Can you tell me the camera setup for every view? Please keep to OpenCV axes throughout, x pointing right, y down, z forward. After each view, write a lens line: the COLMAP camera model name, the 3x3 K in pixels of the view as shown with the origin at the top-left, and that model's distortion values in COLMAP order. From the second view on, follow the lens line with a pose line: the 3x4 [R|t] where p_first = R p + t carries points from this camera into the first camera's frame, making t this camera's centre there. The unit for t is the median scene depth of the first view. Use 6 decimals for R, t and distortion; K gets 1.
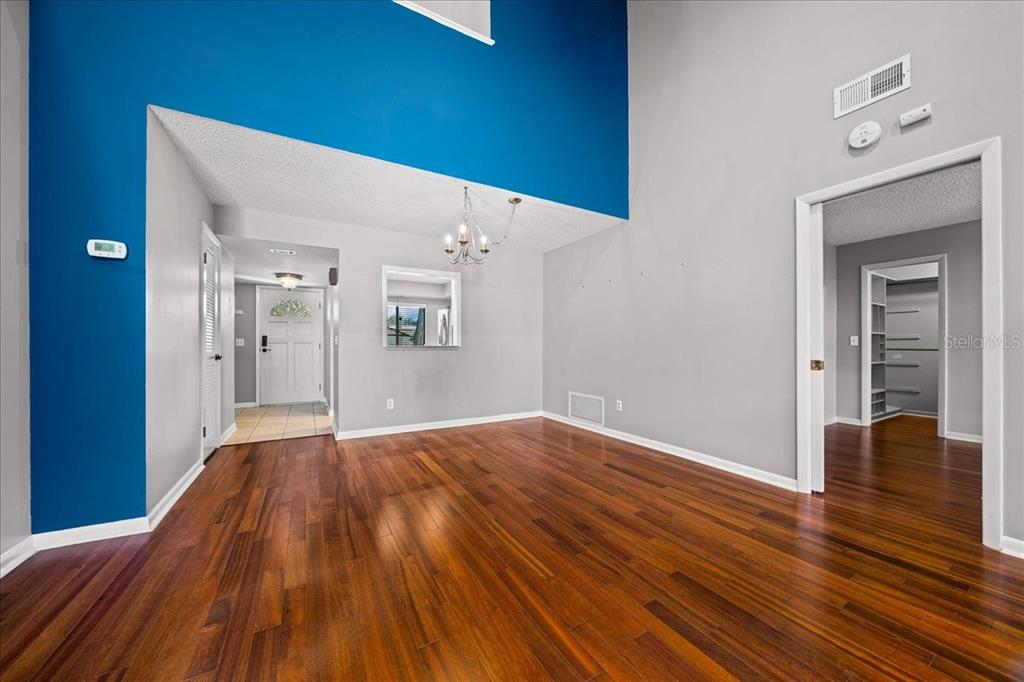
lens RADIAL K [[360.0, 0, 513.0], [0, 360.0, 344.0], [0, 0, 1]] dist [-0.001851, -0.000061]
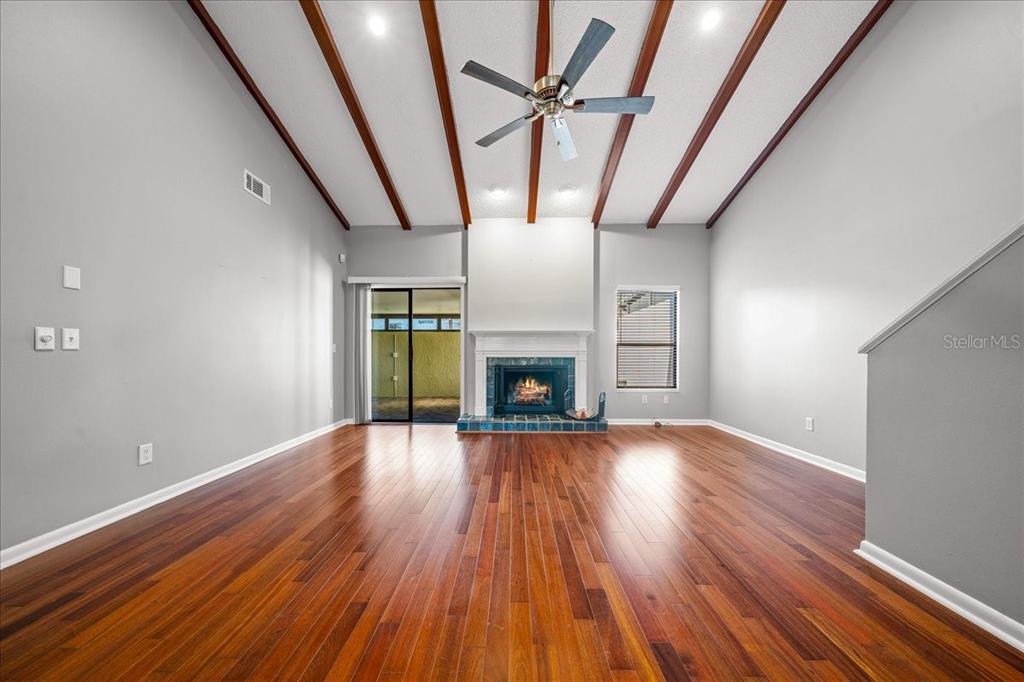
lens RADIAL K [[360.3, 0, 515.2], [0, 360.3, 354.4], [0, 0, 1]] dist [-0.002642, -0.000084]
pose [[-0.865029, -0.003043, 0.501713, -0.143585], [-0.003872, 0.999992, -0.000611, 0.001283], [-0.501707, -0.002471, -0.865034, 0.589355]]
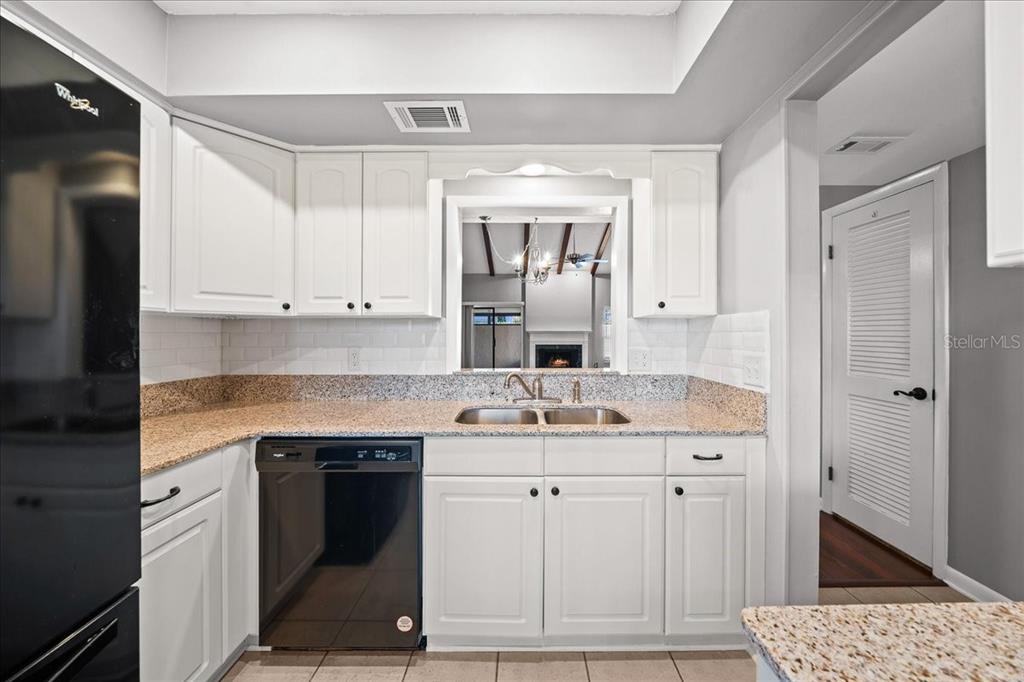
lens RADIAL K [[362.1, 0, 523.5], [0, 362.1, 334.1], [0, 0, 1]] dist [-0.007323, 0.000502]
pose [[-0.871185, 0.000540, 0.490955, -0.634225], [-0.002910, 0.999976, -0.006265, -0.054717], [-0.490946, -0.006887, -0.871163, 1.964213]]
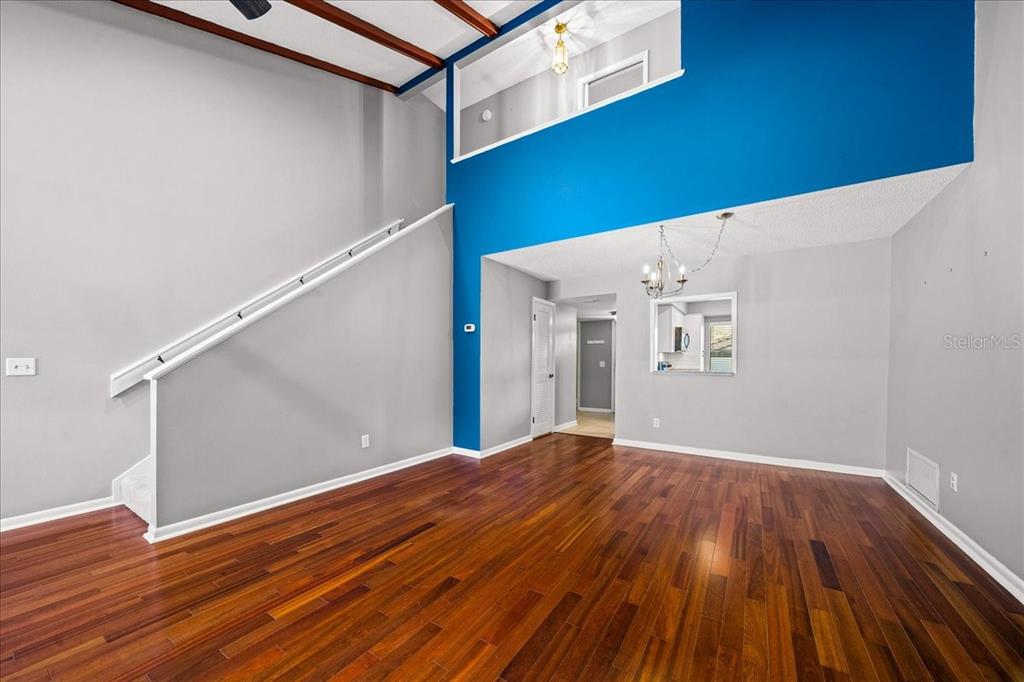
lens RADIAL K [[371.0, 0, 515.0], [0, 371.0, 366.5], [0, 0, 1]] dist [-0.000236, -0.000022]
pose [[0.463496, 0.014106, -0.885987, 0.630091], [0.000261, 0.999871, 0.016056, -0.036117], [0.886099, -0.007674, 0.463432, 0.103694]]
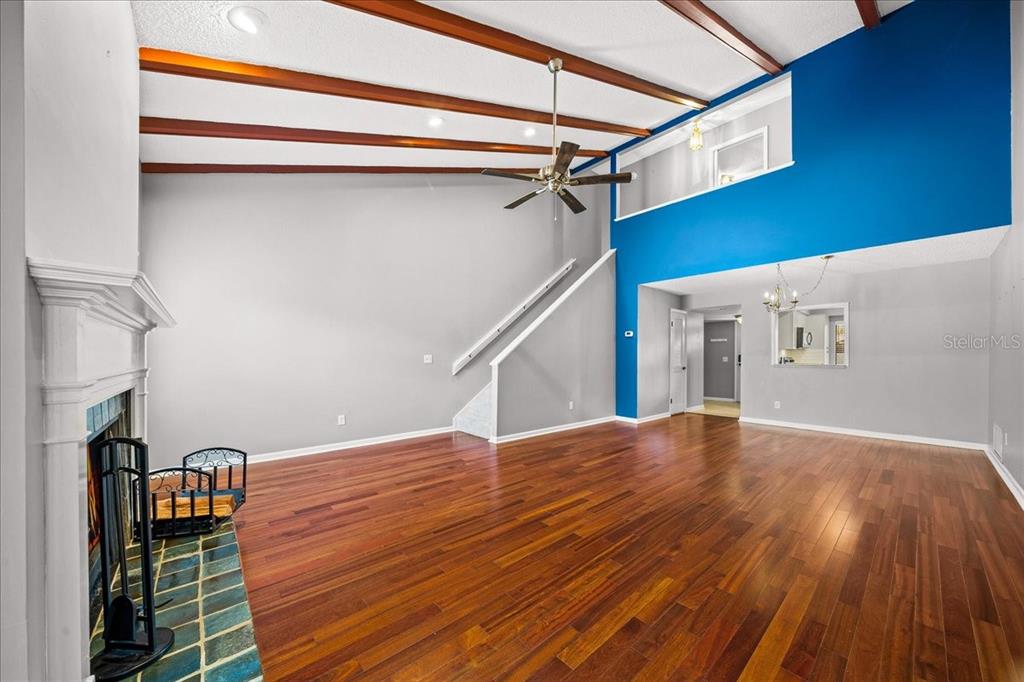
lens RADIAL K [[362.8, 0, 519.6], [0, 362.8, 356.5], [0, 0, 1]] dist [-0.001503, -0.000173]
pose [[0.212502, 0.000991, -0.977160, 1.126852], [0.000726, 0.999999, 0.001172, -0.037685], [0.977160, -0.000959, 0.212501, -0.405697]]
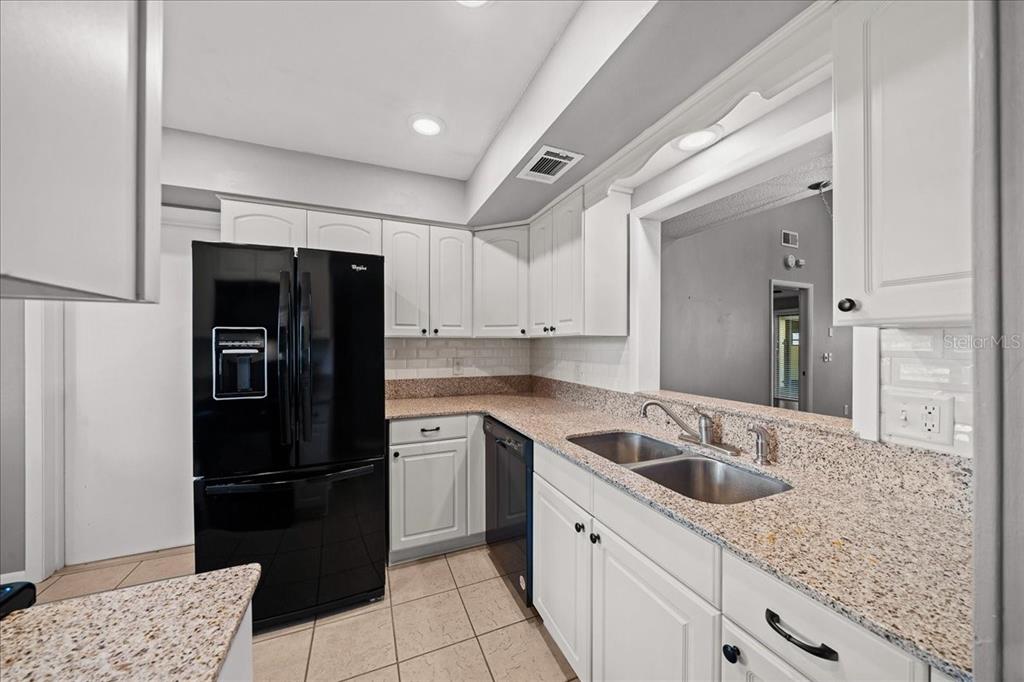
lens RADIAL K [[352.2, 0, 508.5], [0, 352.2, 343.6], [0, 0, 1]] dist [-0.002929, -0.000377]
pose [[0.123290, -0.000387, 0.992371, -0.824374], [-0.009179, 0.999957, 0.001531, -0.071721], [-0.992328, -0.009298, 0.123281, 1.622453]]
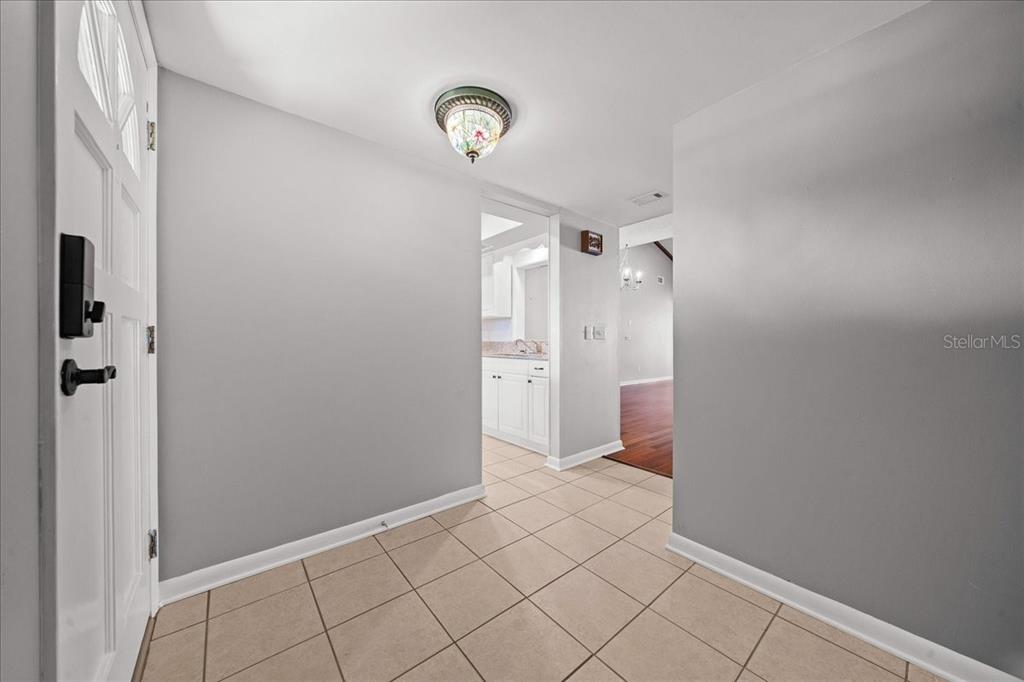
lens RADIAL K [[360.0, 0, 513.0], [0, 360.0, 344.0], [0, 0, 1]] dist [-0.001851, -0.000061]
pose [[-0.175583, -0.010248, 0.984411, -1.607448], [-0.008596, 0.999924, 0.008876, 0.007613], [-0.984427, -0.006904, -0.175657, 1.739455]]
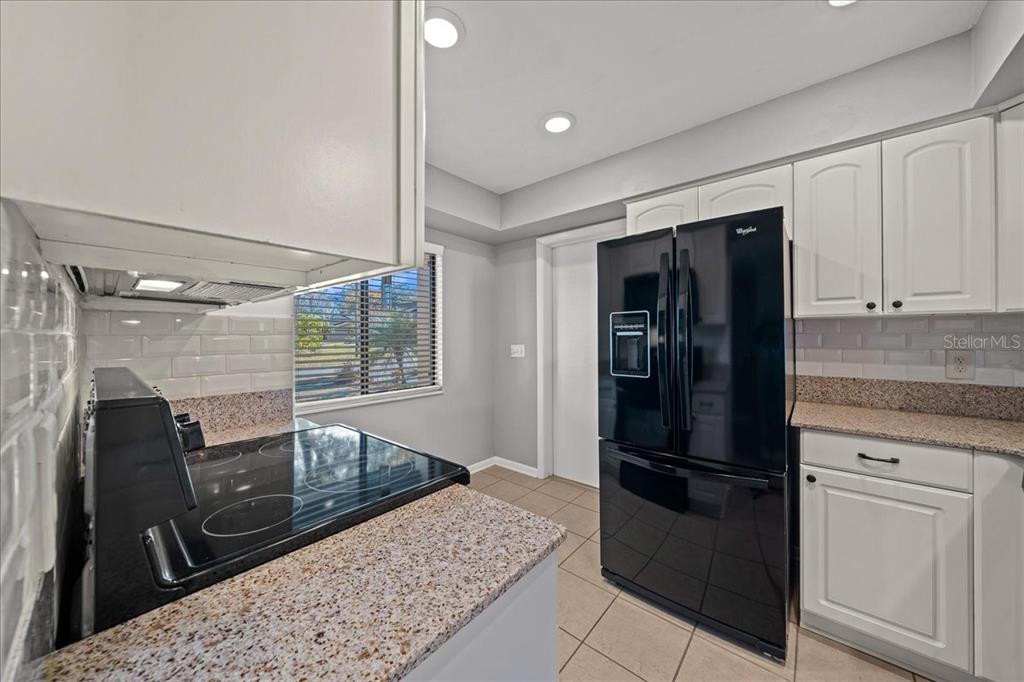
lens RADIAL K [[353.4, 0, 513.2], [0, 353.4, 335.1], [0, 0, 1]] dist [-0.003777, -0.000179]
pose [[0.938790, -0.002081, 0.344484, -0.741242], [0.000006, 0.999982, 0.006026, -0.058077], [-0.344491, -0.005655, 0.938773, 1.605055]]
